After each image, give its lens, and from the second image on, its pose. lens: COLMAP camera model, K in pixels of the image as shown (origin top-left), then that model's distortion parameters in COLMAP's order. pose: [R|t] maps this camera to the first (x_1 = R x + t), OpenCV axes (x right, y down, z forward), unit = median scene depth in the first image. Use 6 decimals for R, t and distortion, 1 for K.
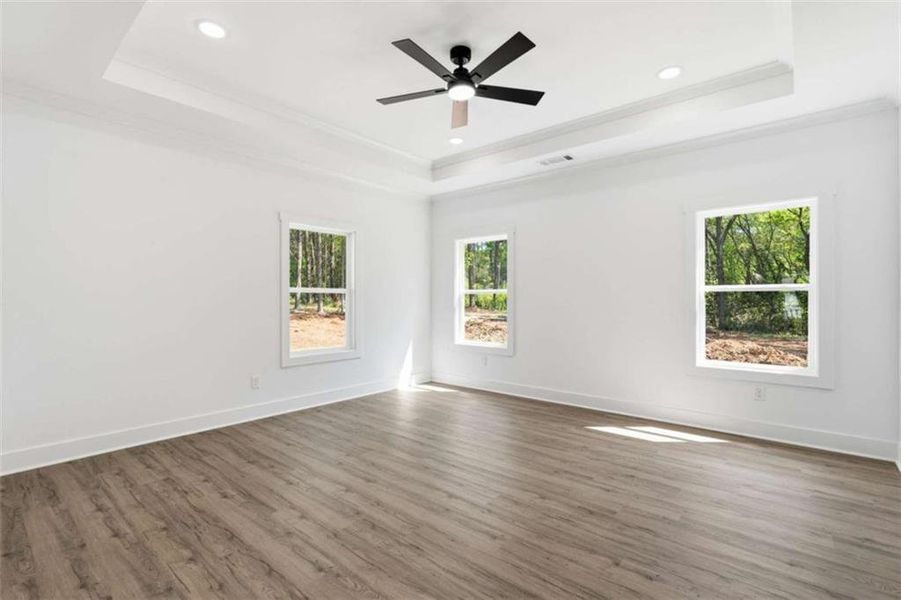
lens RADIAL K [[401.8, 0, 450.5], [0, 401.8, 300.0], [0, 0, 1]] dist [0.000369, 0.000067]
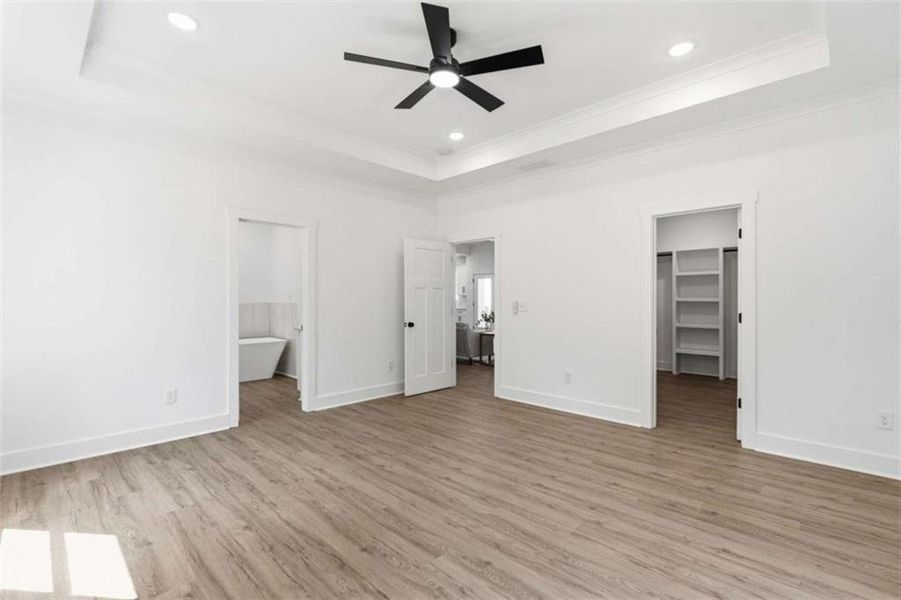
lens RADIAL K [[401.8, 0, 450.5], [0, 401.8, 300.0], [0, 0, 1]] dist [0.000369, 0.000067]
pose [[-0.997766, 0.000700, 0.066797, -0.051826], [0.001103, 0.999981, 0.005996, -0.012068], [-0.066792, 0.006056, -0.997749, 2.023654]]
